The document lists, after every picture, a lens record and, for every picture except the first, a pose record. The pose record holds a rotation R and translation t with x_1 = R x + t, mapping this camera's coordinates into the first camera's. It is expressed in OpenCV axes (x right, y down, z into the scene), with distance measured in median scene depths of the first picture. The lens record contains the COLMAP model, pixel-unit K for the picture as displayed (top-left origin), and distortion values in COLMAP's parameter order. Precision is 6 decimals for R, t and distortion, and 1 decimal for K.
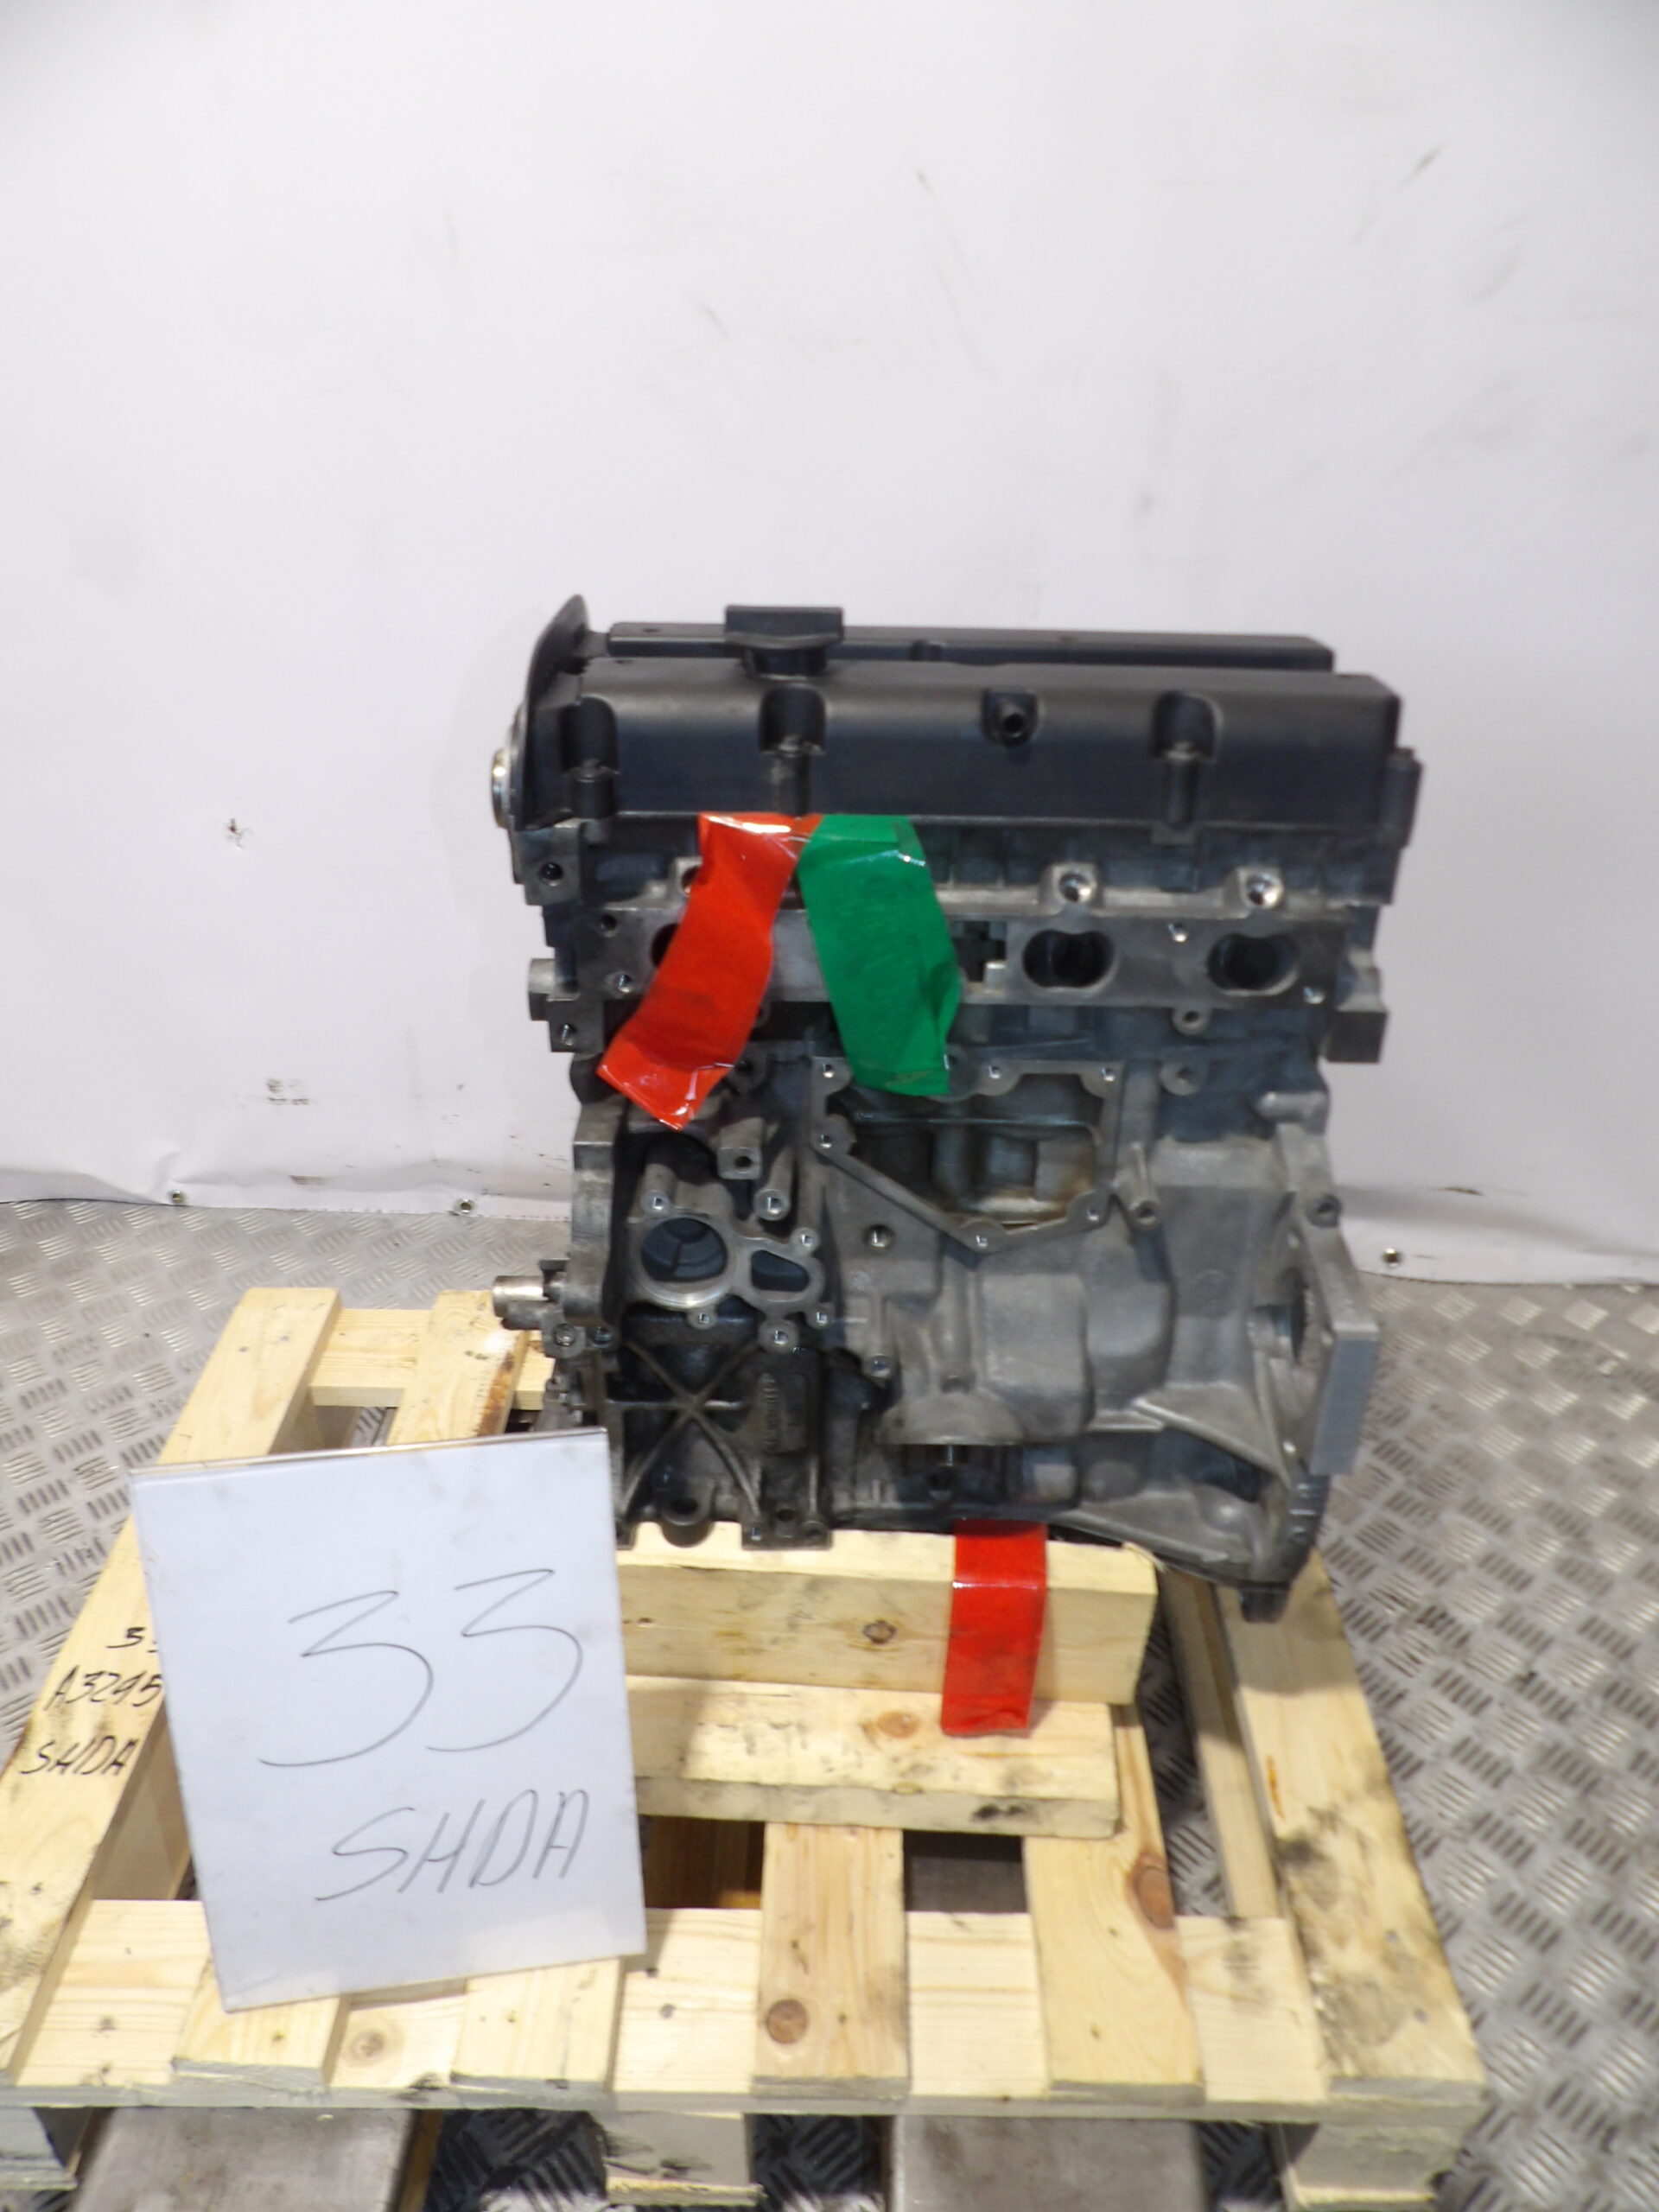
lens RADIAL K [[1592.1, 0, 829.5], [0, 1592.1, 1106.0], [0, 0, 1]] dist [-0.001519, -0.000331]
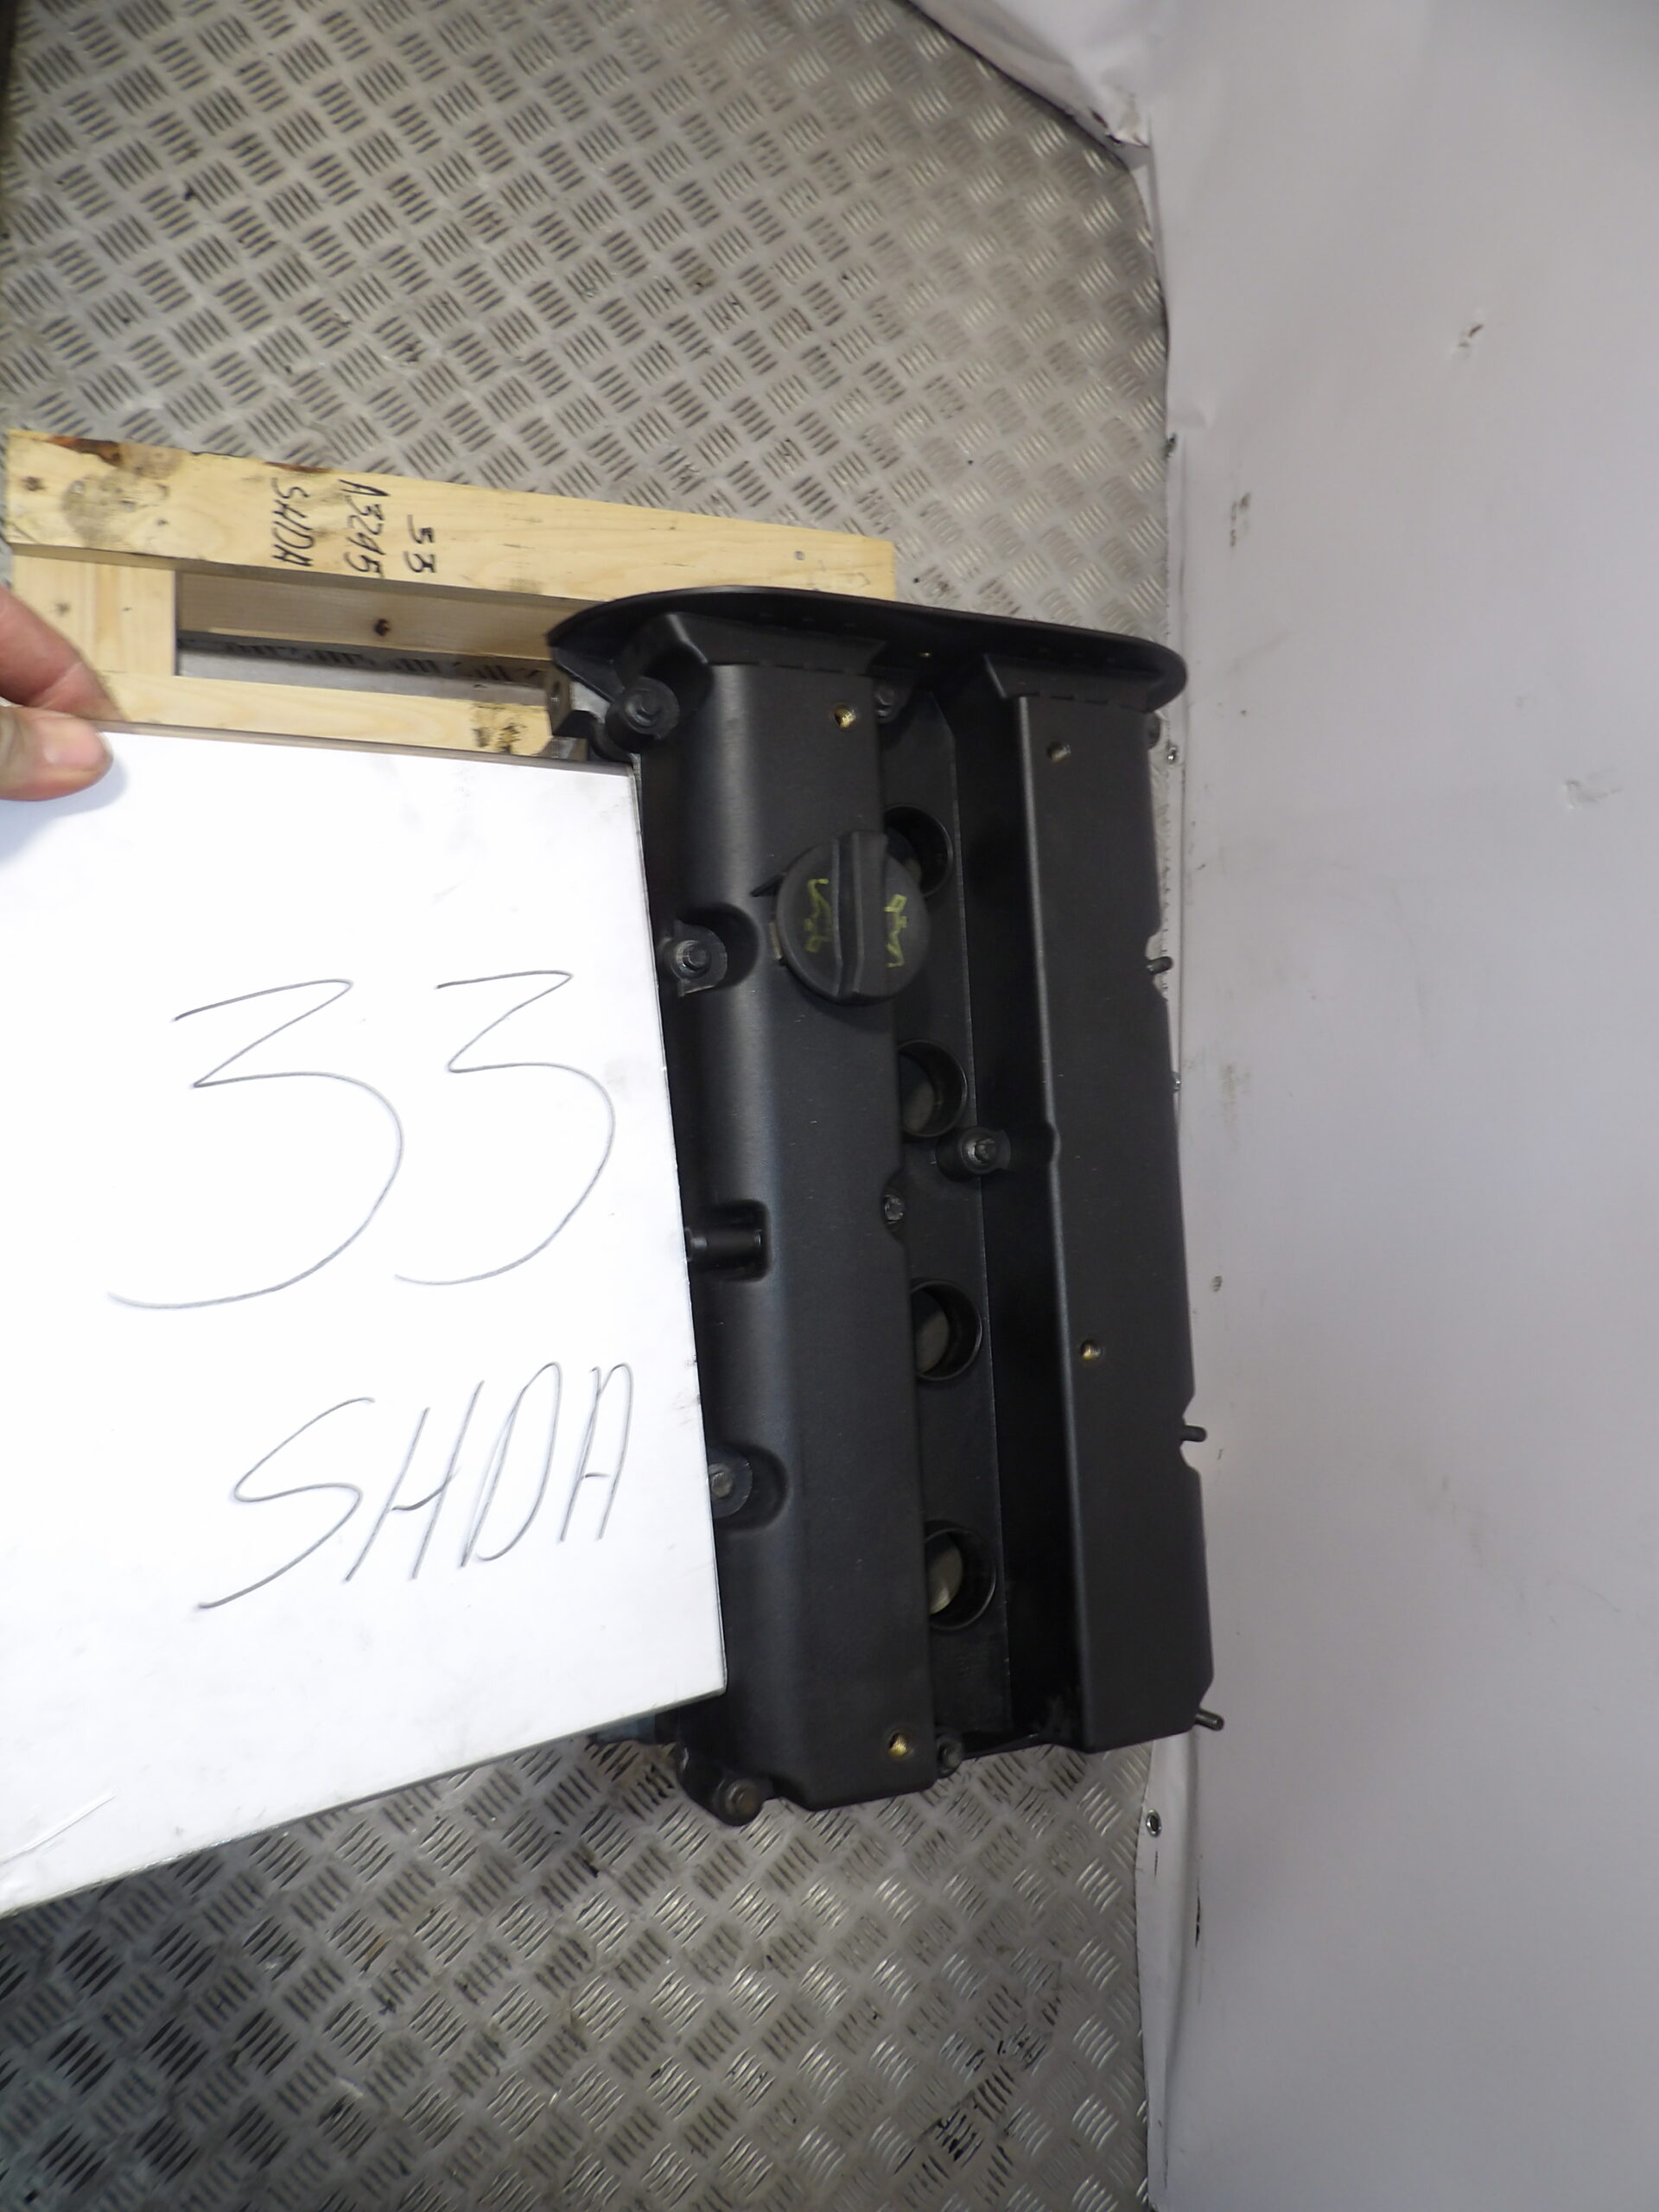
lens RADIAL K [[1592.1, 0, 829.5], [0, 1592.1, 1106.0], [0, 0, 1]] dist [-0.001519, -0.000331]
pose [[0.047354, 0.993560, -0.102940, 0.078357], [-0.786701, 0.100601, 0.609083, -0.493718], [0.615516, 0.052141, 0.786398, 0.308944]]
